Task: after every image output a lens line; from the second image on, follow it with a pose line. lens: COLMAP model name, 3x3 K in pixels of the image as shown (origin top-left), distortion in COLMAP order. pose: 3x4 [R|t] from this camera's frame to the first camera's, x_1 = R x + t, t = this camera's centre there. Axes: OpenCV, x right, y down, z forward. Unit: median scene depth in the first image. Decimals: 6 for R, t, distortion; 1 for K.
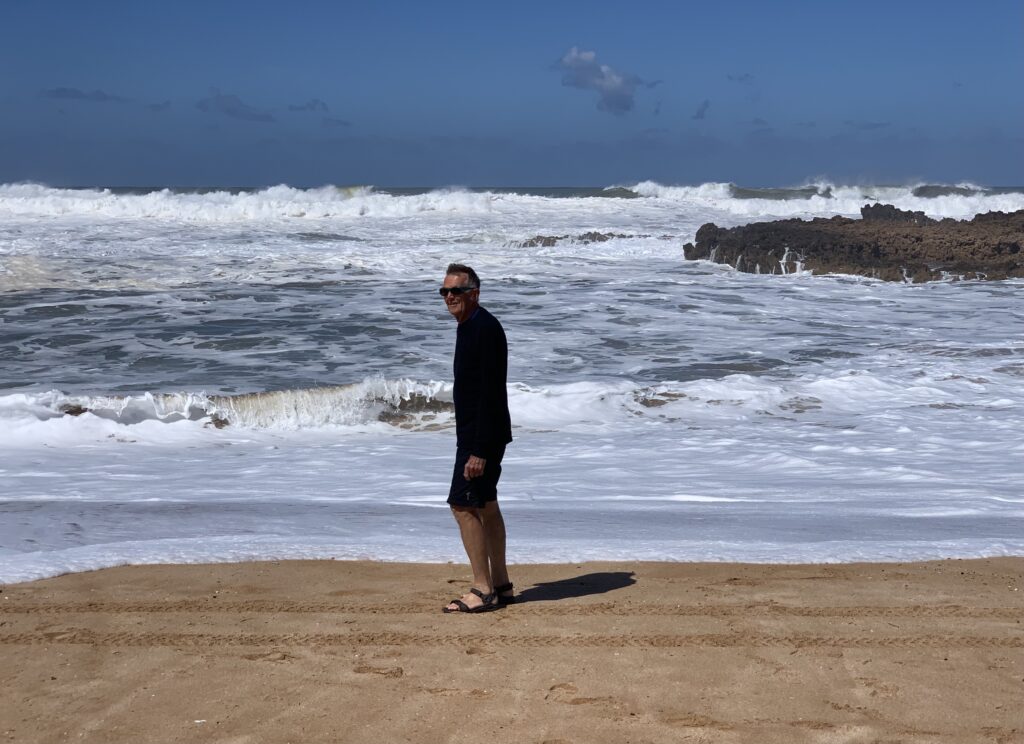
lens RADIAL K [[1789.7, 0, 513.7], [0, 1789.7, 370.2], [0, 0, 1]] dist [-0.012252, 0.000000]
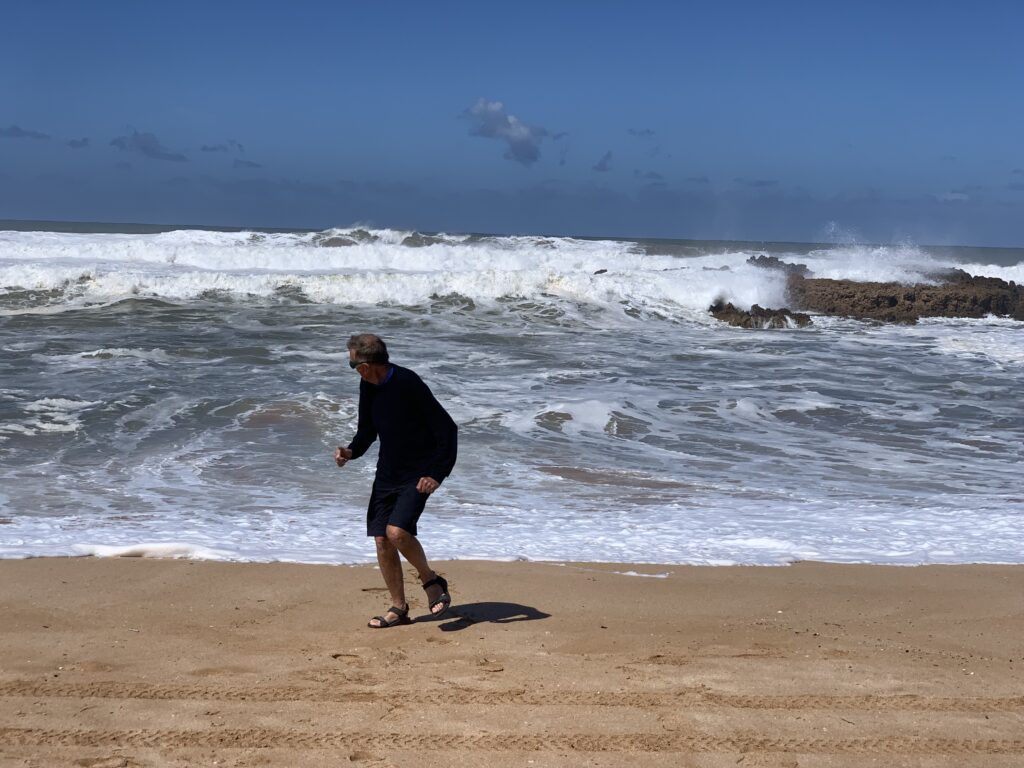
lens RADIAL K [[1557.3, 0, 511.5], [0, 1557.3, 379.1], [0, 0, 1]] dist [0.018760, 0.000000]
pose [[0.997970, 0.022140, 0.059717, 0.001464], [-0.021197, 0.999641, -0.016373, -0.006930], [-0.060058, 0.015074, 0.998081, 0.247612]]
